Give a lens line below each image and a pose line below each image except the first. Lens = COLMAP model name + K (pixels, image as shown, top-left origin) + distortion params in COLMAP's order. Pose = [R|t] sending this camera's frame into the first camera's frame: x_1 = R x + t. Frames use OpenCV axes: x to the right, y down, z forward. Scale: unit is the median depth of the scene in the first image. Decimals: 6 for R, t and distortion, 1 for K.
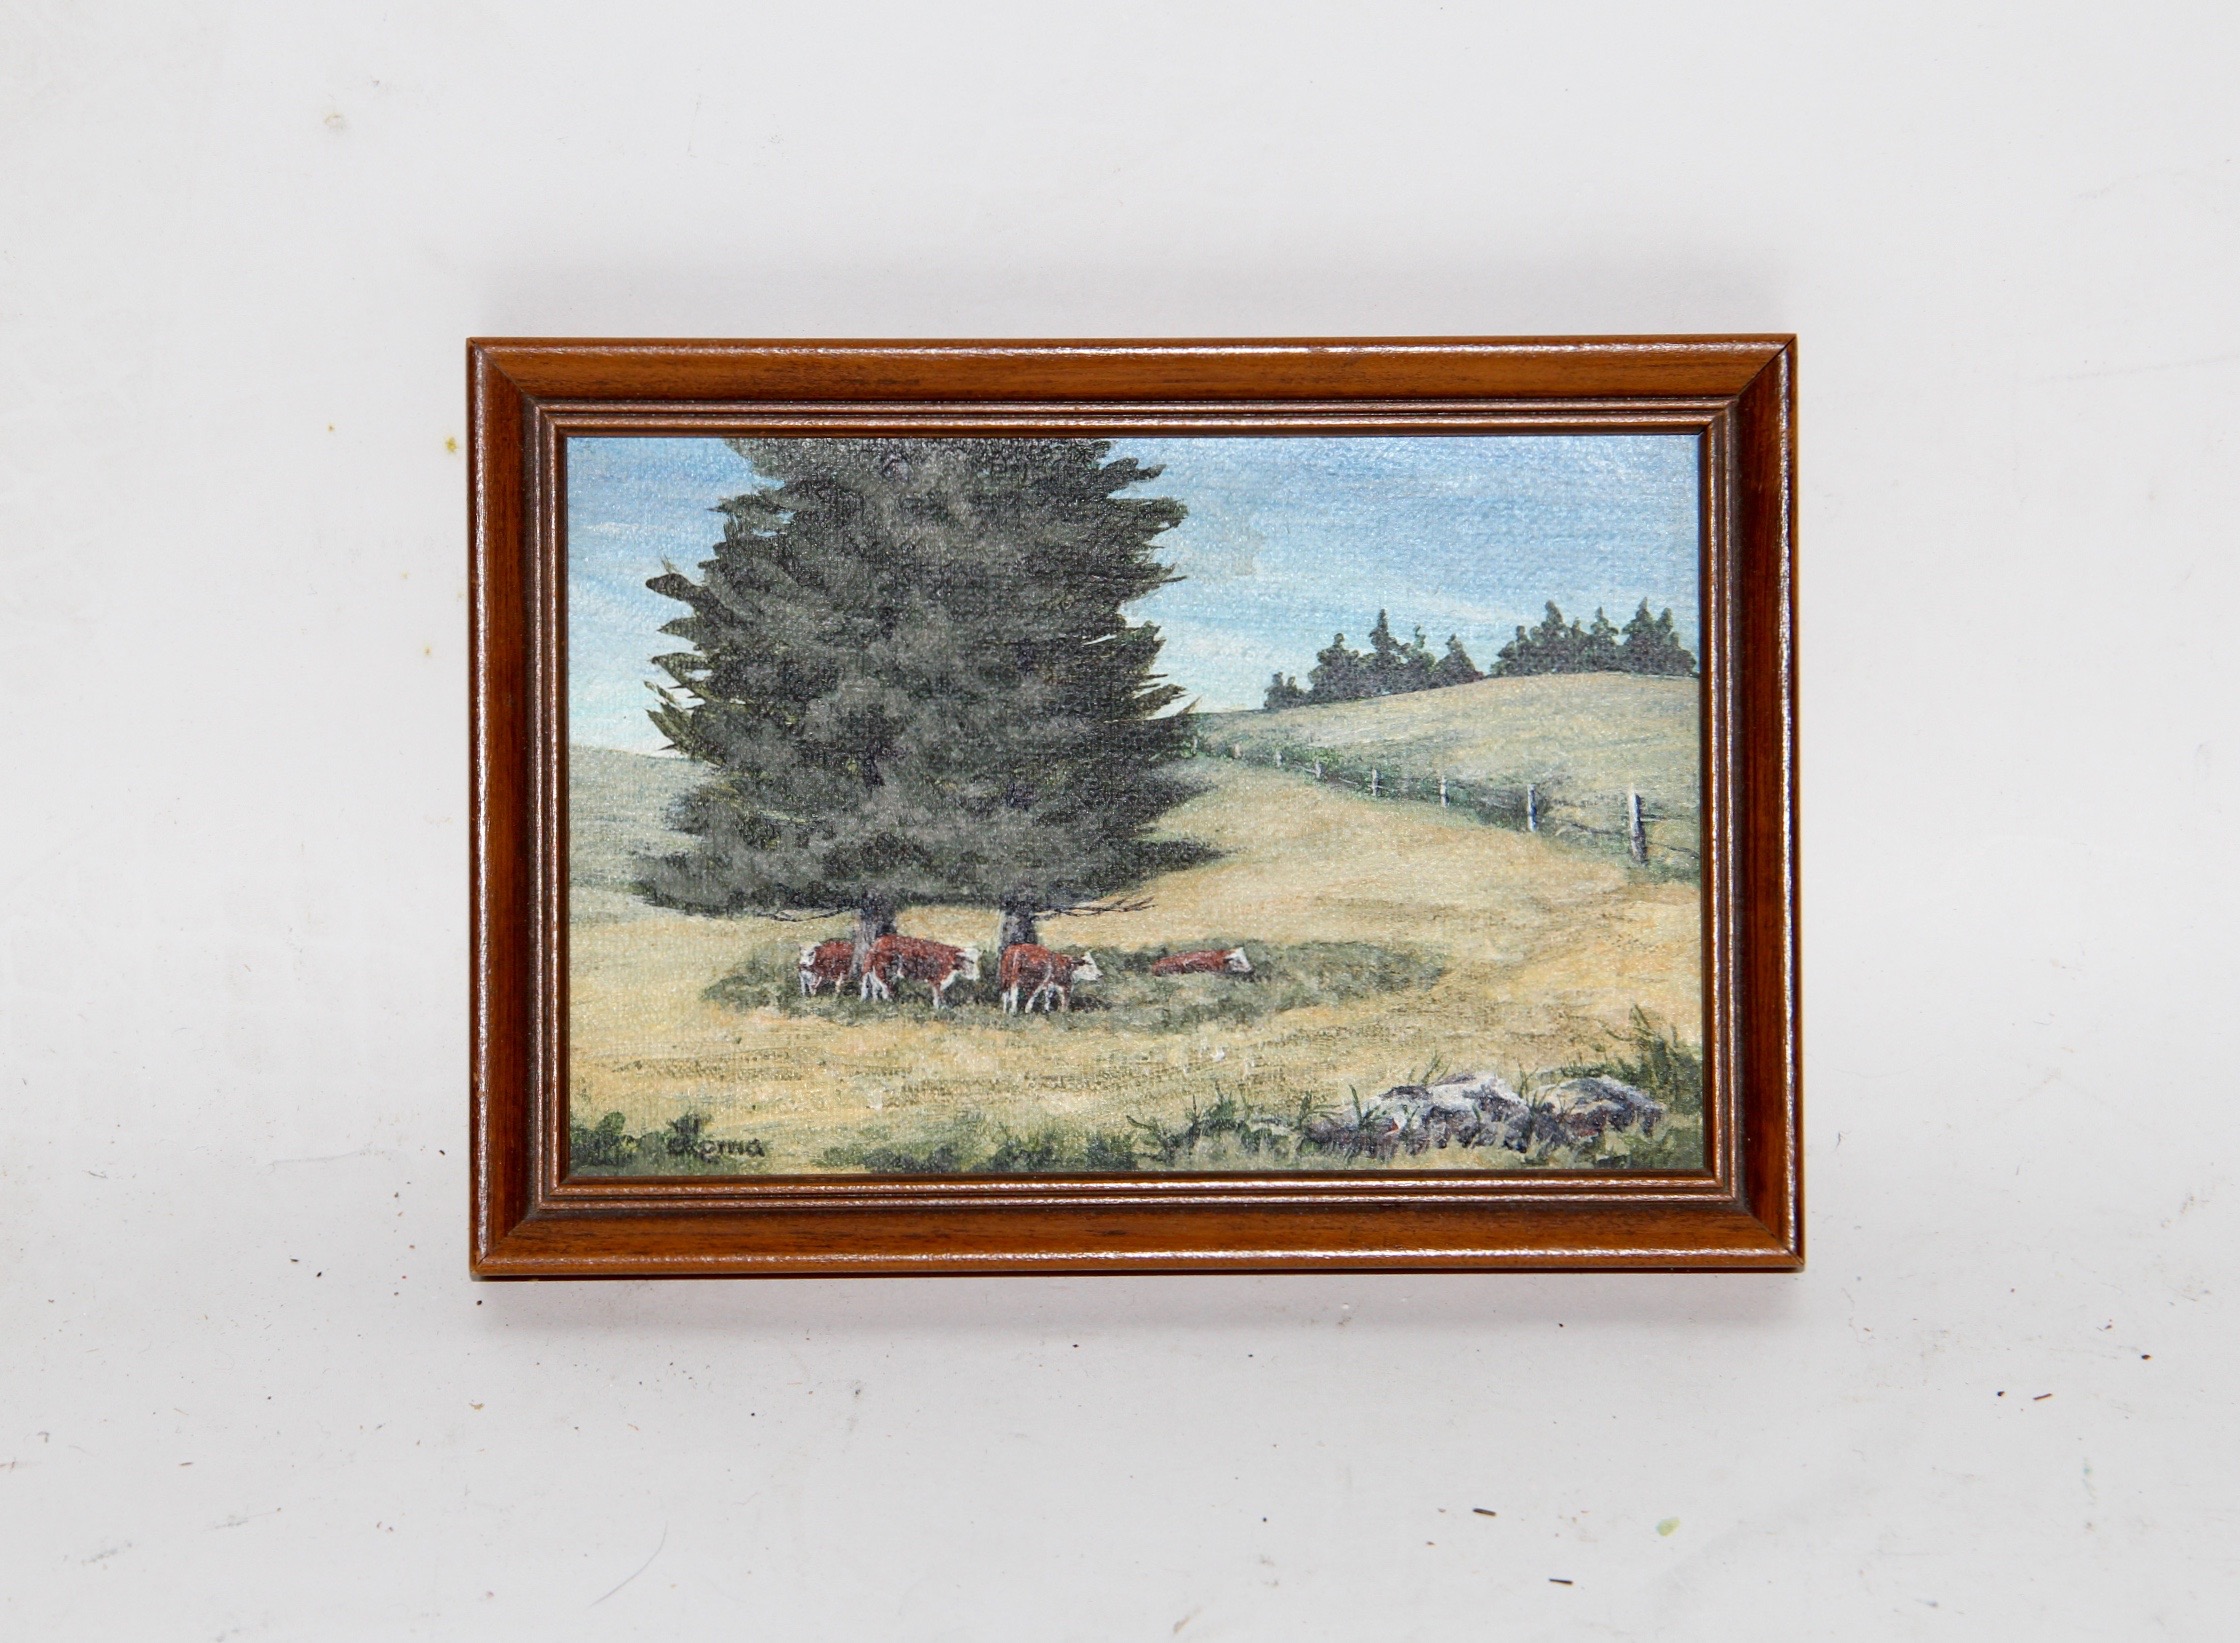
lens RADIAL K [[8025.9, 0, 1118.3], [0, 8025.9, 821.3], [0, 0, 1]] dist [-0.166316, 0.000000]
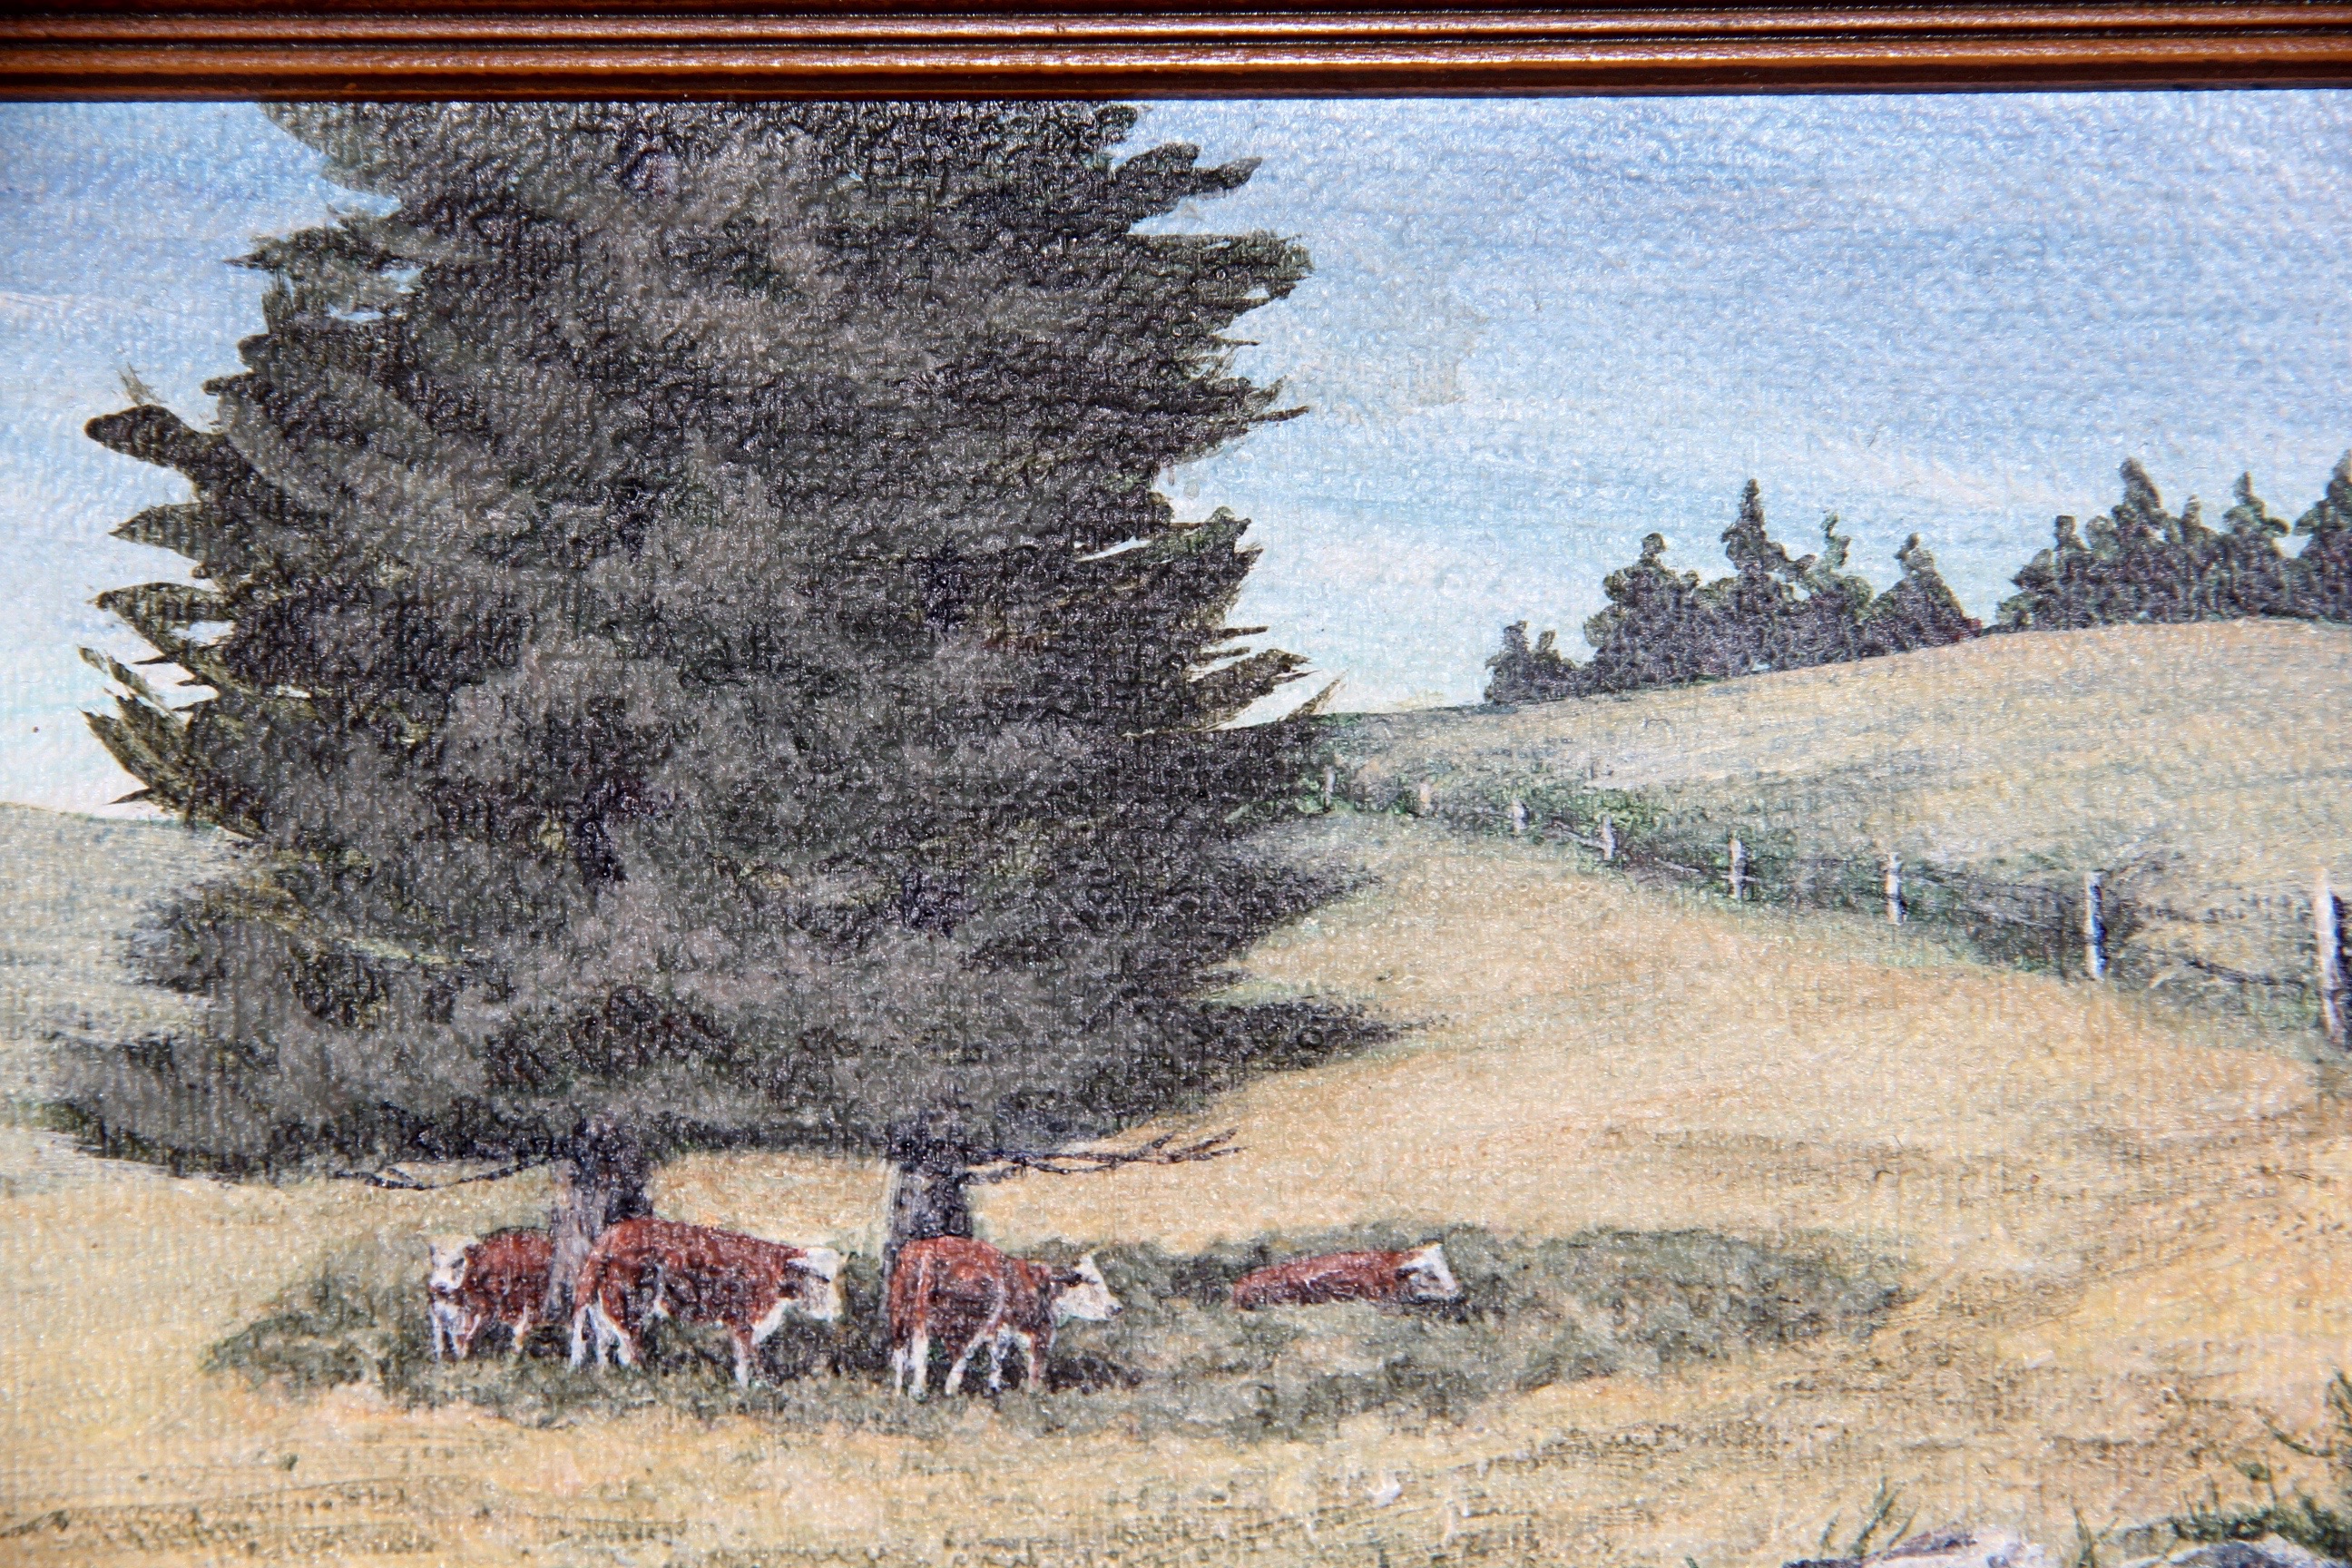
lens RADIAL K [[14808.3, 0, 1174.3], [0, 14808.3, 785.4], [0, 0, 1]] dist [0.688213, 0.000000]
pose [[0.999992, -0.003987, -0.000158, 0.001154], [0.003984, 0.999843, -0.017270, 0.004510], [0.000227, 0.017270, 0.999851, 0.184622]]
